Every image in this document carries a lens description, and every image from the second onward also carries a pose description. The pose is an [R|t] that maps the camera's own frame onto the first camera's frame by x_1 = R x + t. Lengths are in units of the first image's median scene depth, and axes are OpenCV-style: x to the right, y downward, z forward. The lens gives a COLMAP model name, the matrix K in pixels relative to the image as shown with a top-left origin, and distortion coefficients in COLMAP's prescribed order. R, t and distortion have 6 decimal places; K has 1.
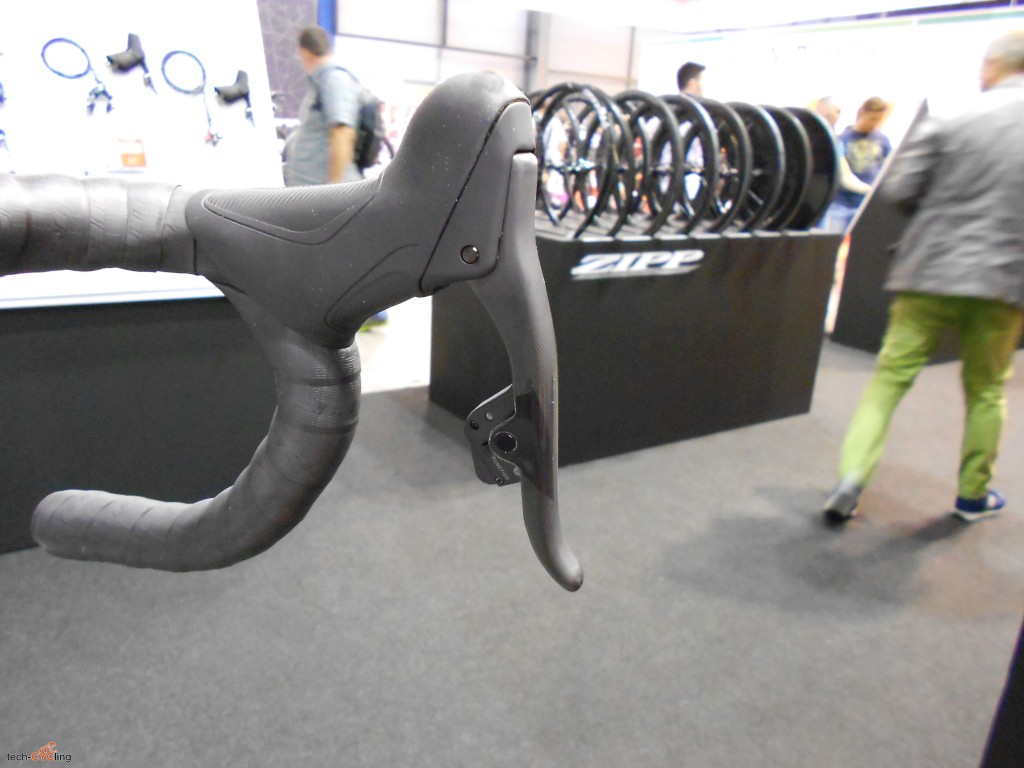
lens RADIAL K [[778.7, 0, 513.3], [0, 778.7, 384.4], [0, 0, 1]] dist [0.001650, 0.006764]
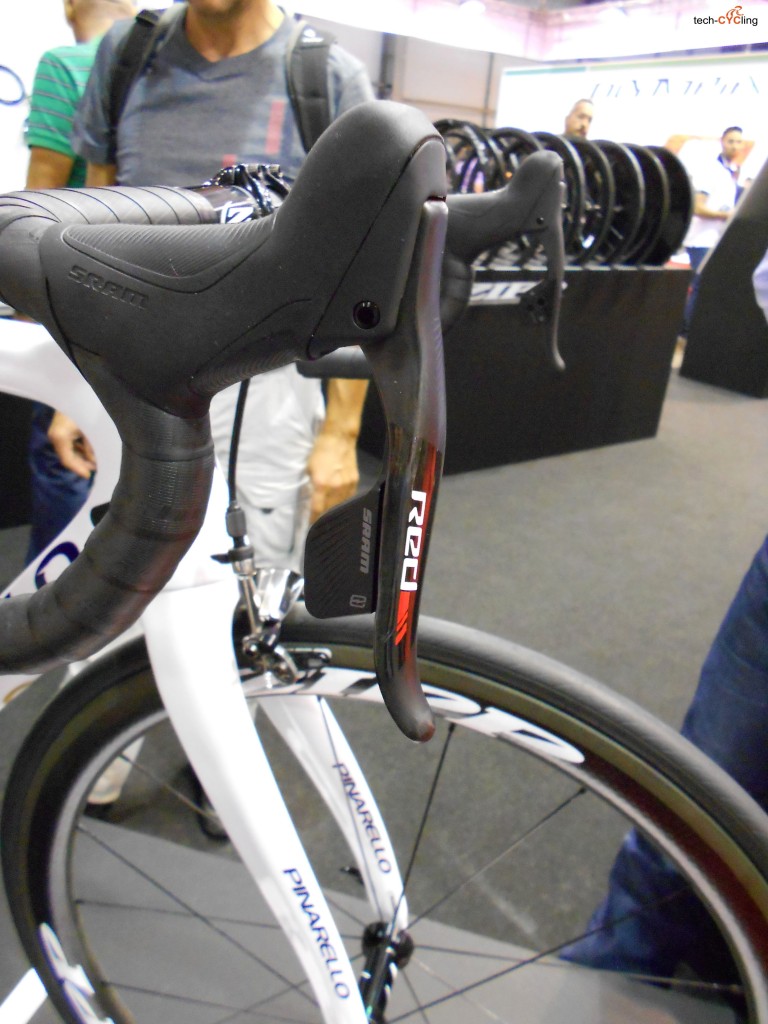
lens RADIAL K [[778.7, 0, 383.0], [0, 778.7, 511.4], [0, 0, 1]] dist [0.001650, 0.006764]
pose [[0.999510, 0.007530, 0.030377, -0.042125], [-0.010670, 0.994461, 0.104564, 0.034793], [-0.029422, -0.104837, 0.994054, -0.105119]]
